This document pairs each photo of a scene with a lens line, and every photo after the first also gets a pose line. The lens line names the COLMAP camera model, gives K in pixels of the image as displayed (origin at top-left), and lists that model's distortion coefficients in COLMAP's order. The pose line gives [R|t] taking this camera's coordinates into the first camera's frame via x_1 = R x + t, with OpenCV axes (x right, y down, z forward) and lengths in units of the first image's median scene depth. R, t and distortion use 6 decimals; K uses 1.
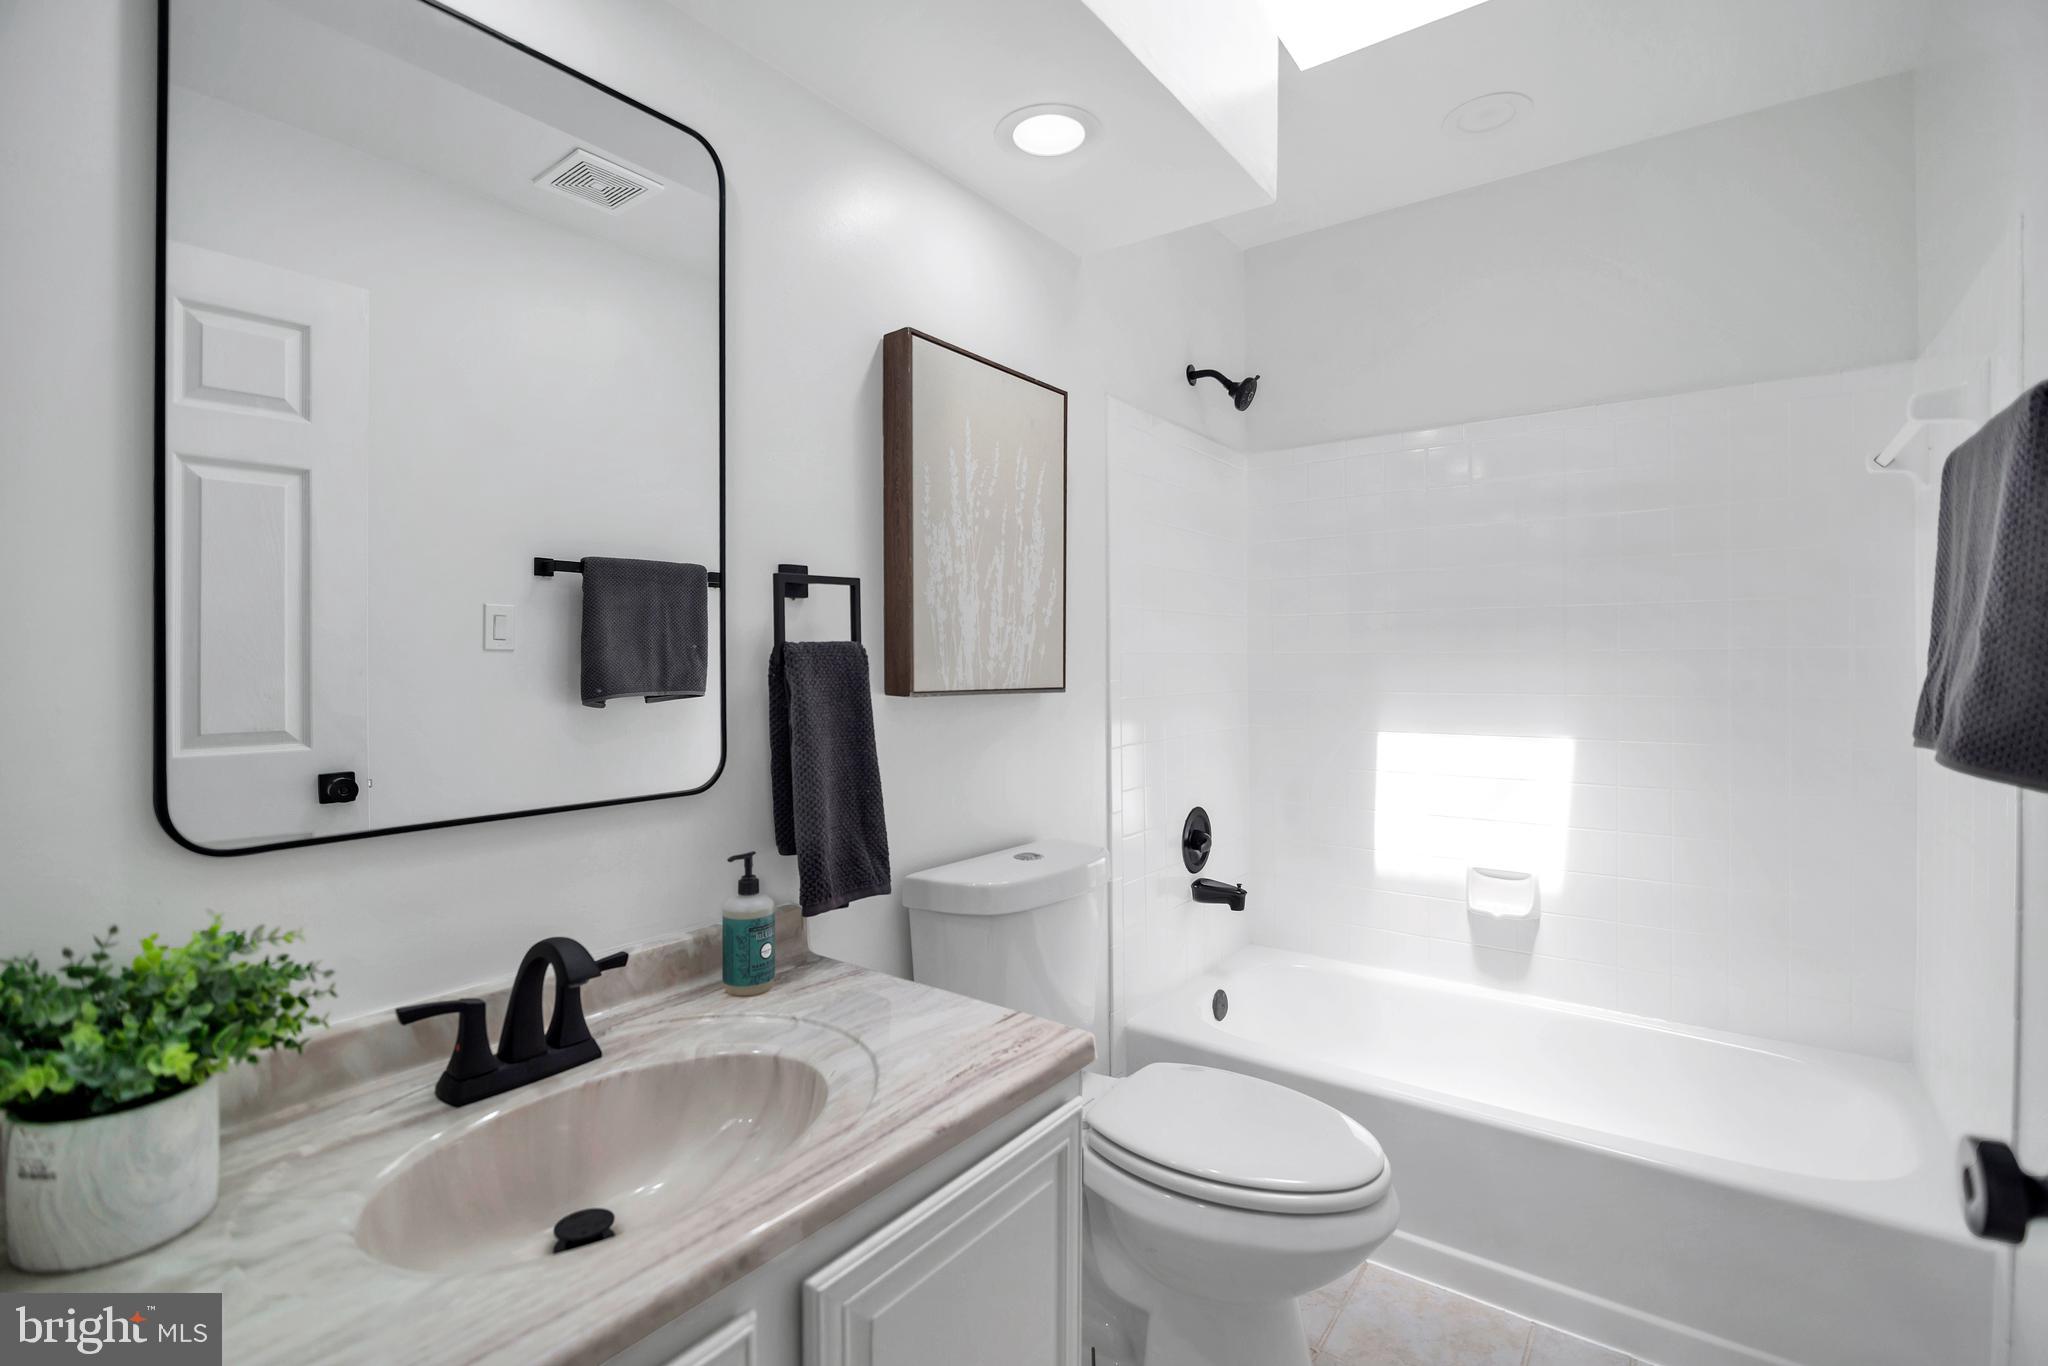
lens RADIAL K [[941.3, 0, 1024.0], [0, 941.3, 683.0], [0, 0, 1]] dist [-0.010947, -0.002198]
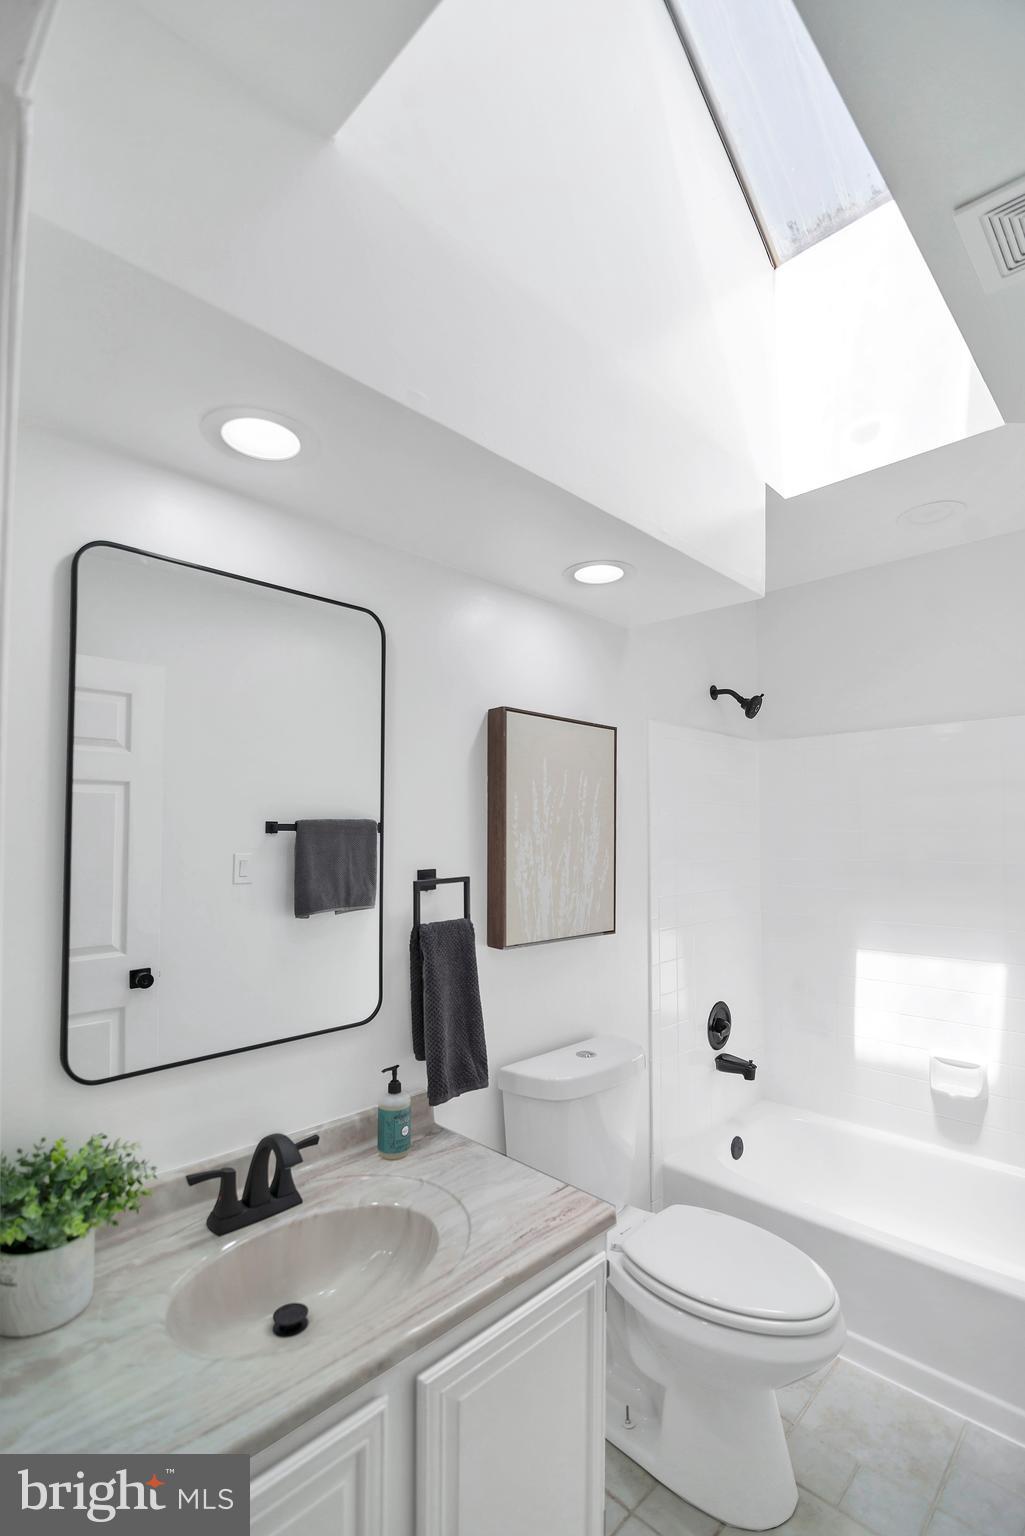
lens RADIAL K [[706.0, 0, 513.6], [0, 706.0, 839.1], [0, 0, 1]] dist [-0.010947, -0.002198]
pose [[0.990345, 0.005082, -0.138533, 0.060835], [-0.008151, 0.999734, -0.021597, -0.172765], [0.138387, 0.022517, 0.990122, -0.133759]]
